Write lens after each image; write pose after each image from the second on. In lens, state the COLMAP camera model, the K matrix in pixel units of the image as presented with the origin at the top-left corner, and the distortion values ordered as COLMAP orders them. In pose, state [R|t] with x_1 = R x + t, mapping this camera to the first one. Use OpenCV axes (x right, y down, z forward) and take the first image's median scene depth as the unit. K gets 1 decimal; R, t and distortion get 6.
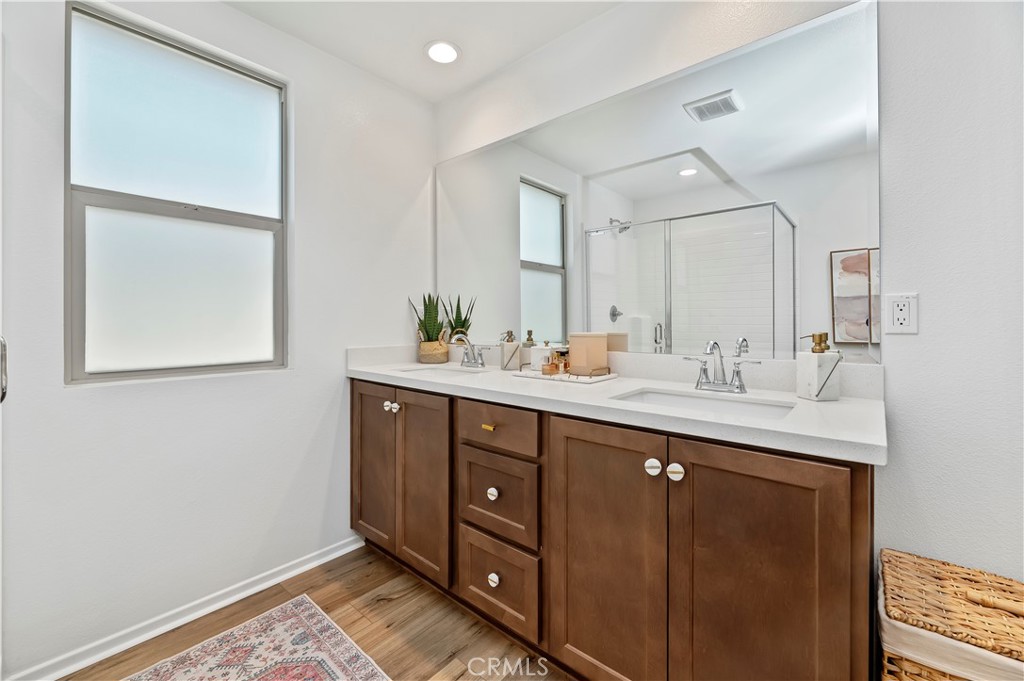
lens RADIAL K [[423.9, 0, 511.8], [0, 423.9, 318.4], [0, 0, 1]] dist [-0.000550, -0.000285]
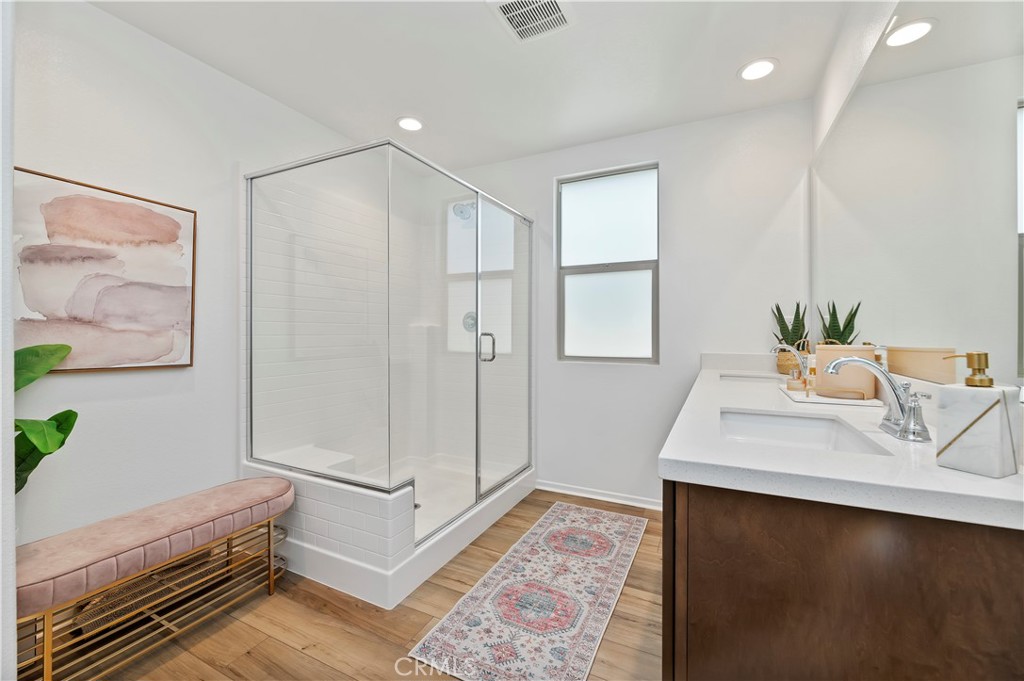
lens RADIAL K [[423.4, 0, 512.0], [0, 423.4, 340.5], [0, 0, 1]] dist [0.000121, 0.000161]
pose [[0.246254, 0.020892, -0.968980, 0.882656], [0.004080, 0.999736, 0.022592, 0.004153], [0.969197, -0.009517, 0.246104, 0.221928]]
